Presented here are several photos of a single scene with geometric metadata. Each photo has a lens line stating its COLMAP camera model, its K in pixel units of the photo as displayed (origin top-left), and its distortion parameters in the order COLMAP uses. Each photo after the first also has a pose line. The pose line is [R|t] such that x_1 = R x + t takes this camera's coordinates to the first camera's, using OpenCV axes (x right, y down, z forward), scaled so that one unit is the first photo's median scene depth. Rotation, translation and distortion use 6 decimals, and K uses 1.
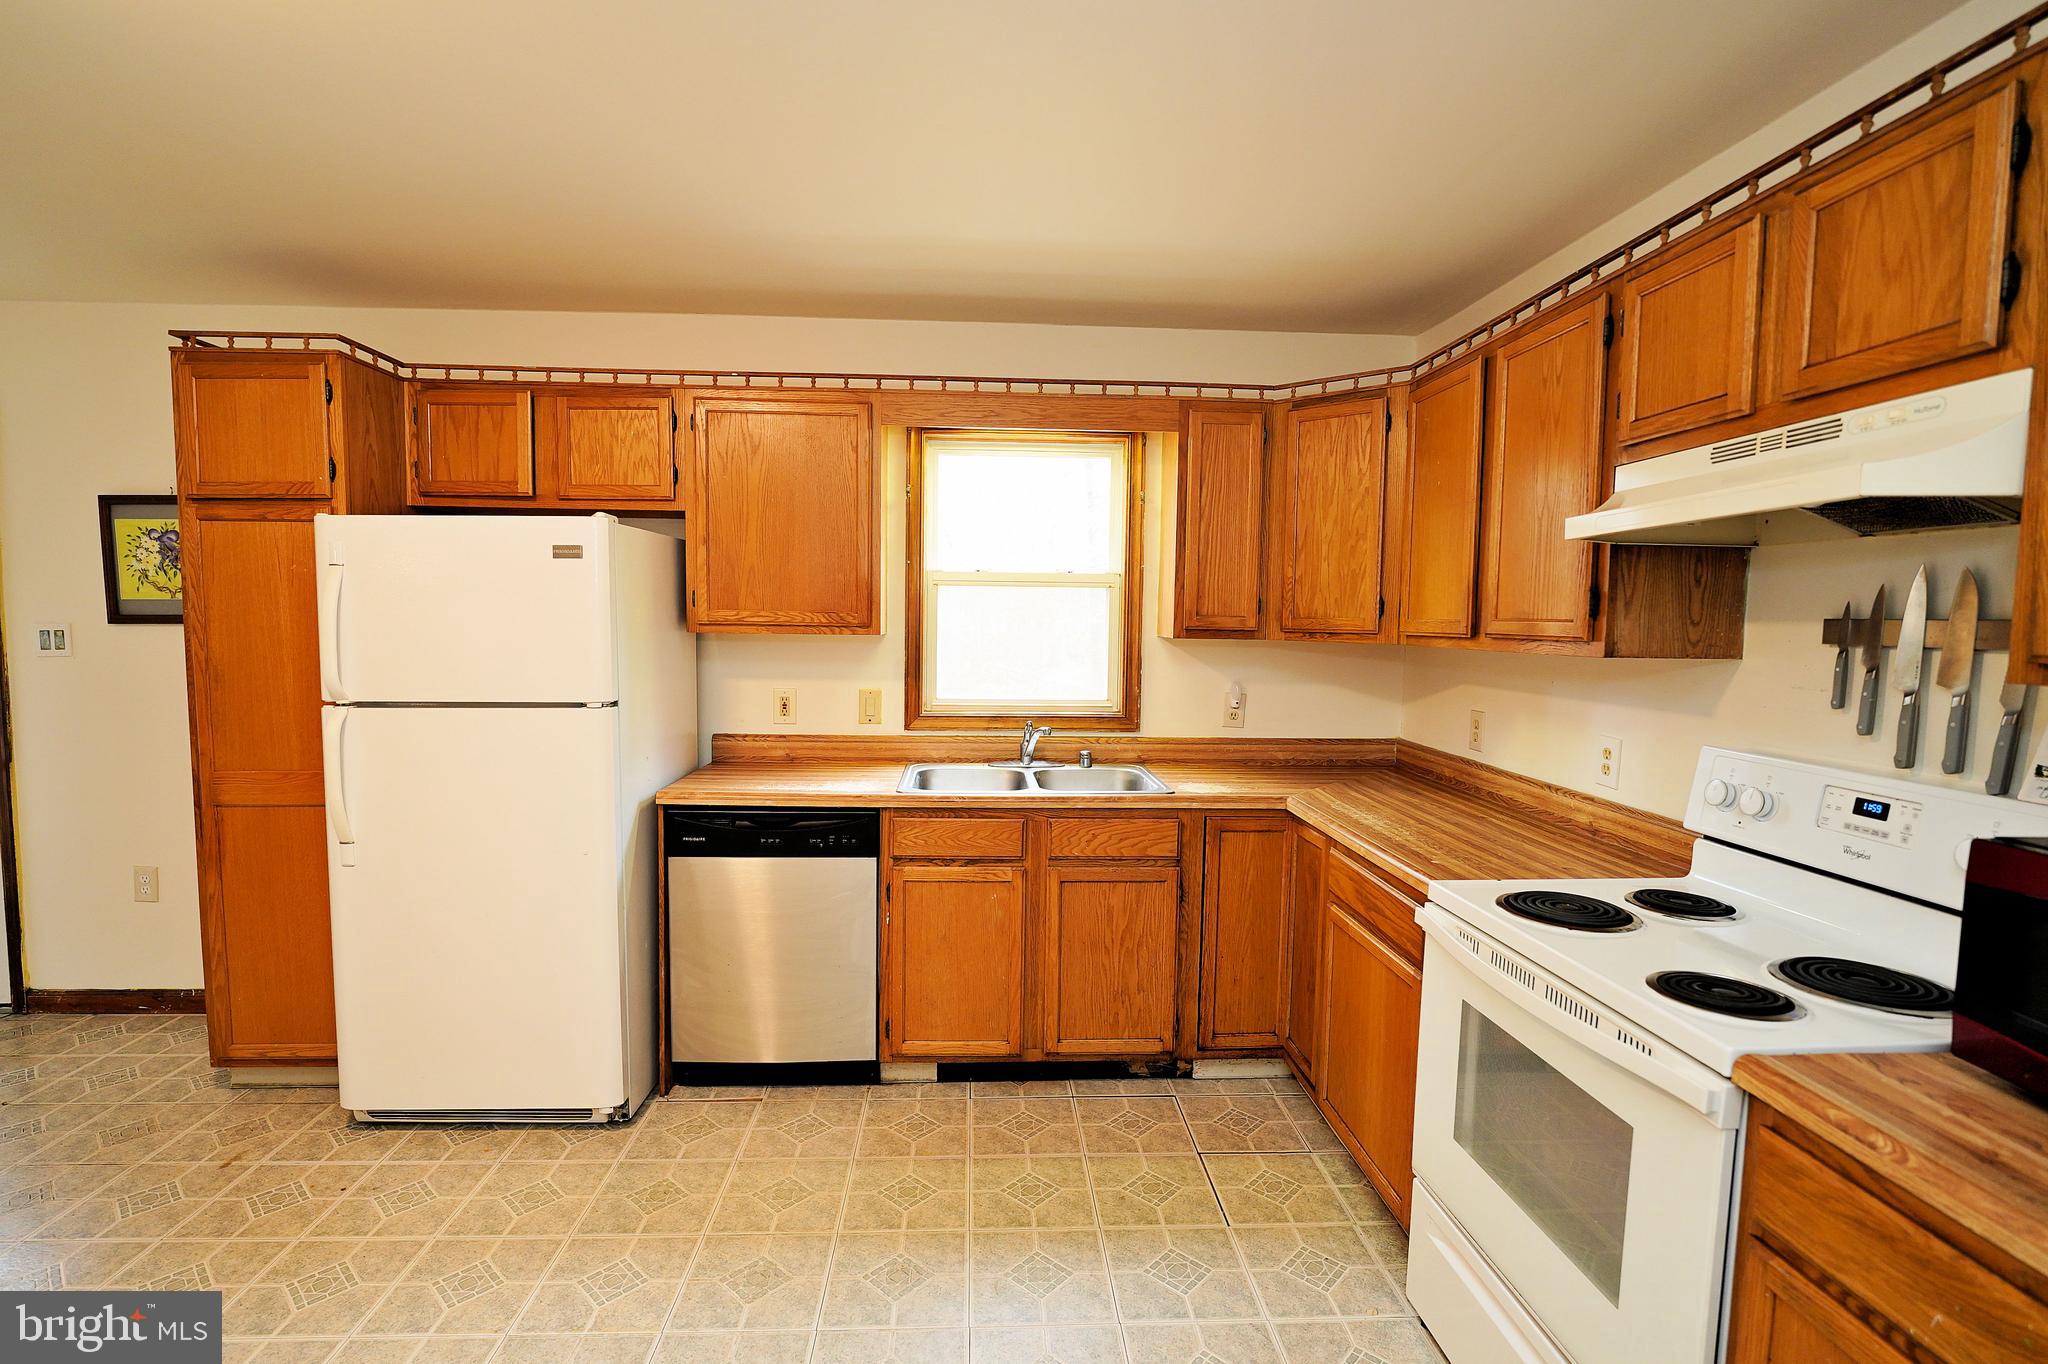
lens RADIAL K [[959.9, 0, 1021.4], [0, 959.9, 683.7], [0, 0, 1]] dist [-0.013769, -0.000004]
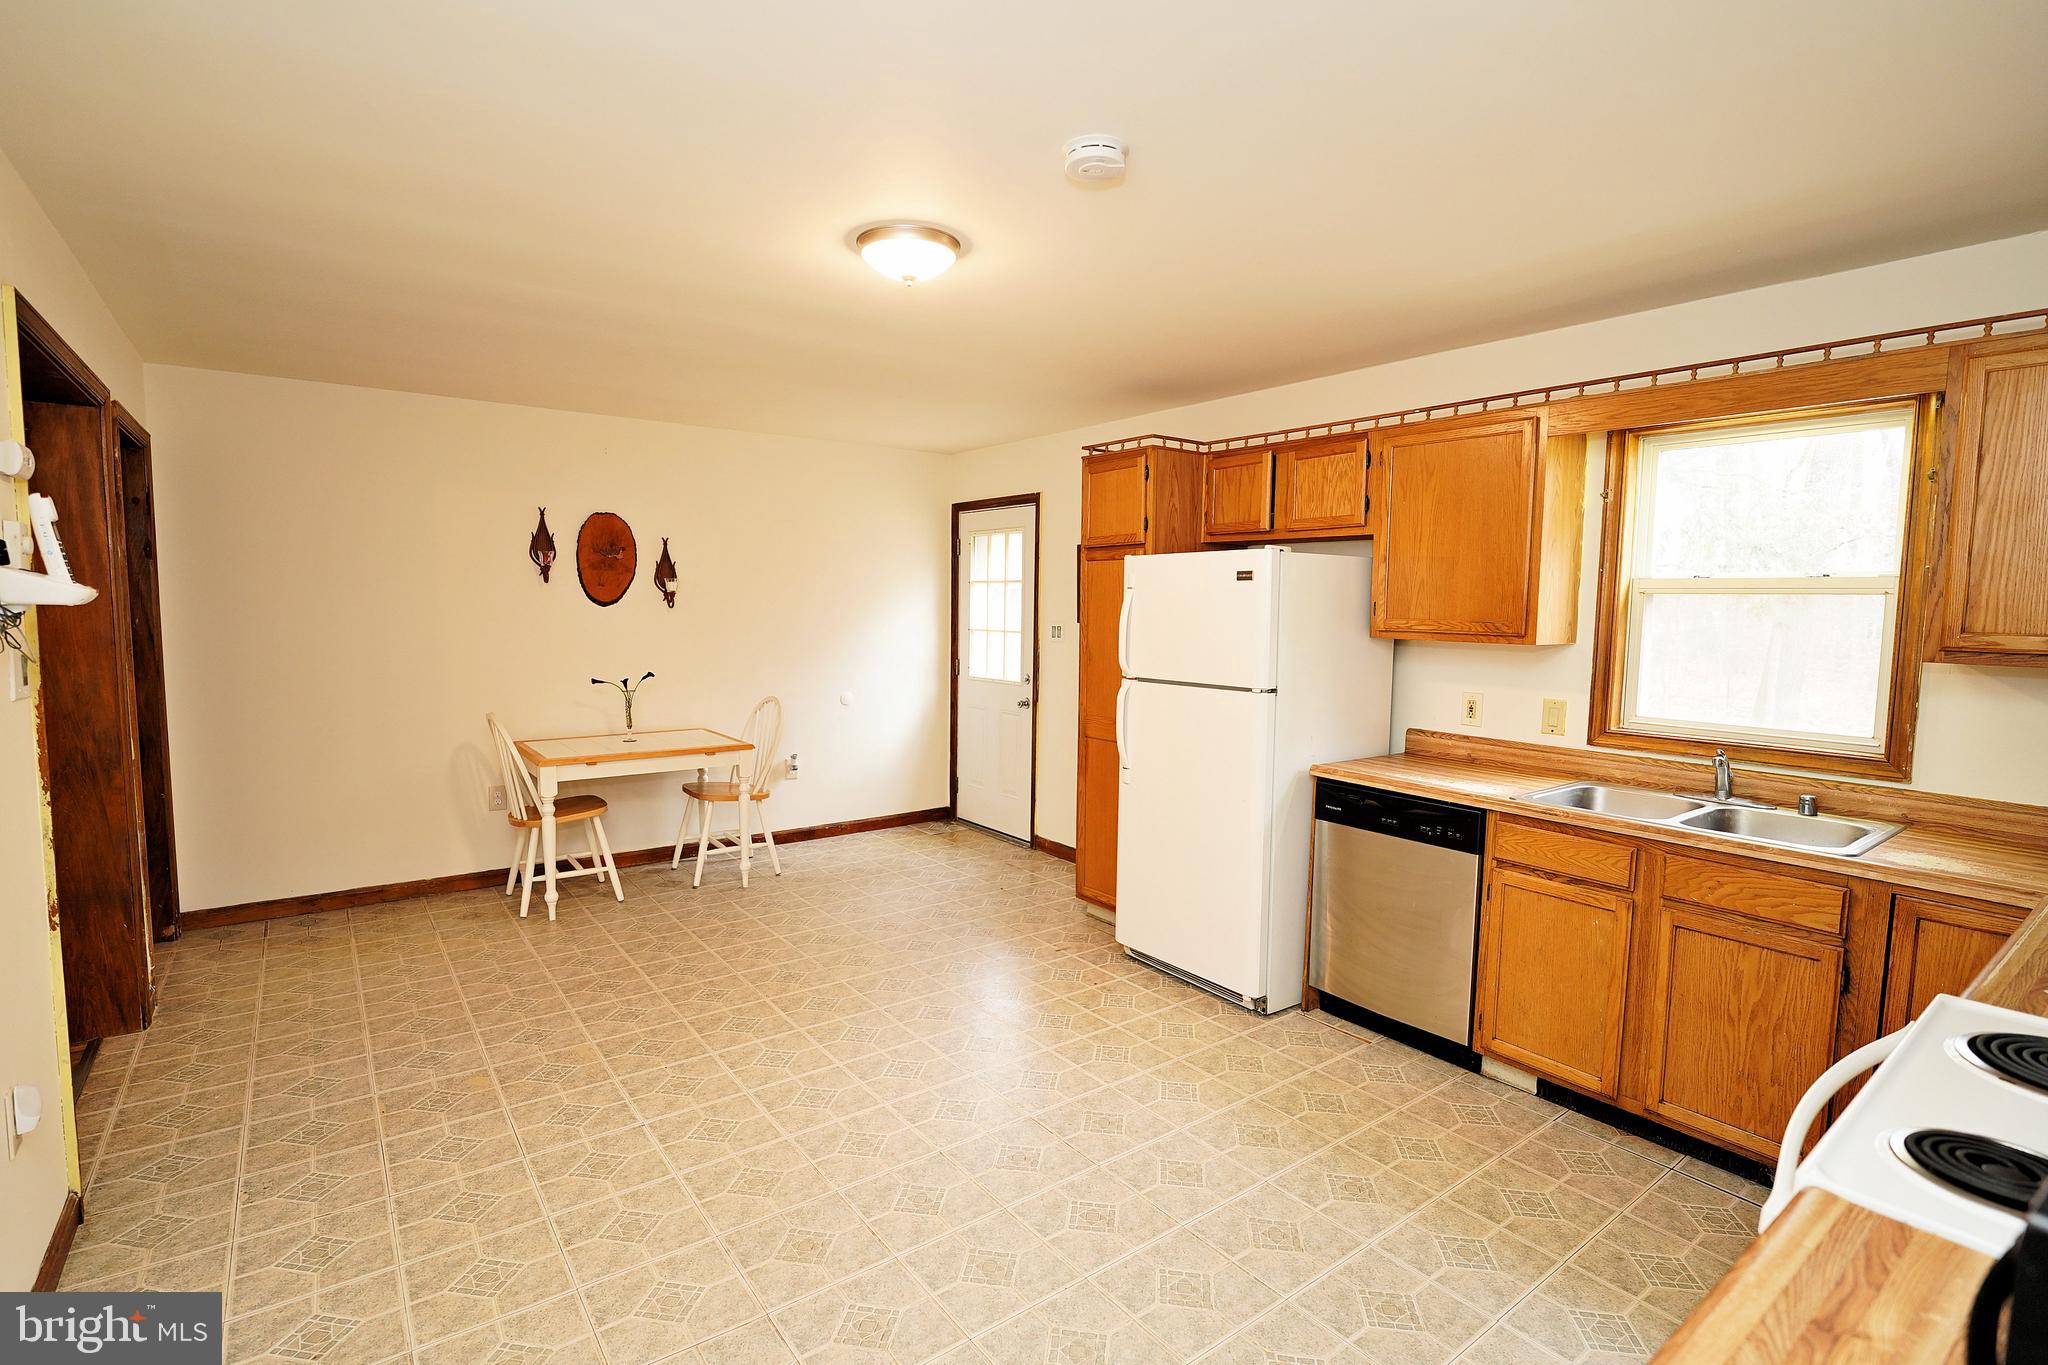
lens RADIAL K [[969.6, 0, 1019.9], [0, 969.6, 684.8], [0, 0, 1]] dist [-0.016803, -0.000020]
pose [[0.554745, 0.065748, -0.829419, 0.429879], [-0.064796, 0.997259, 0.035715, -0.011085], [0.829494, 0.033931, 0.557484, -0.017241]]
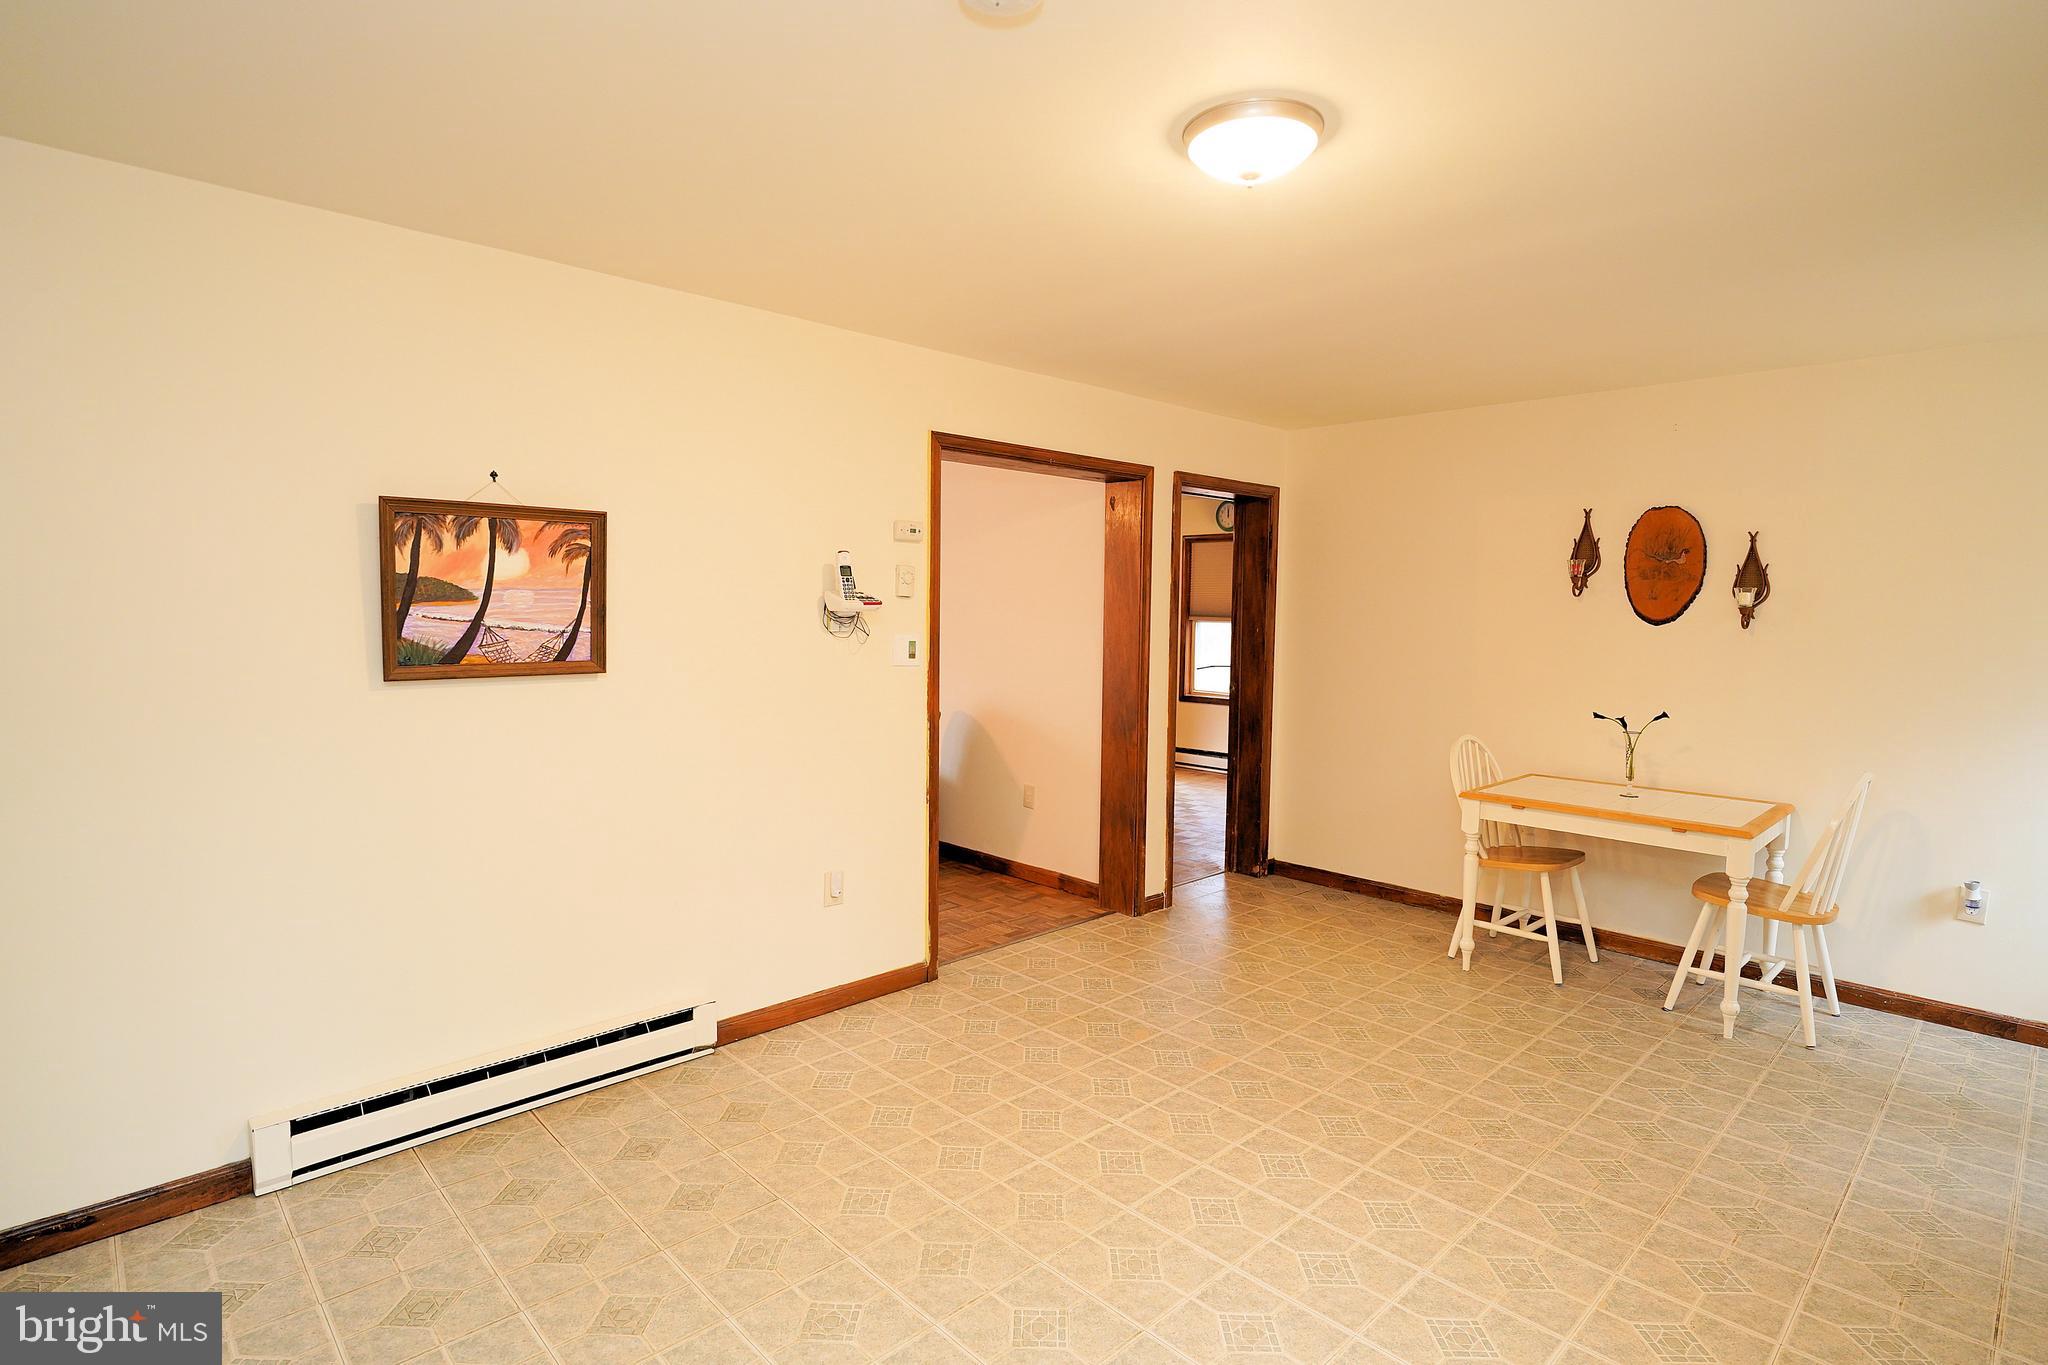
lens RADIAL K [[1022.1, 0, 1021.7], [0, 1022.1, 686.4], [0, 0, 1]] dist [-0.002985, -0.000156]
pose [[-0.756910, 0.030660, -0.652800, 0.188136], [-0.067415, 0.989907, 0.124659, -0.078709], [0.650033, 0.138364, -0.747203, 0.879414]]
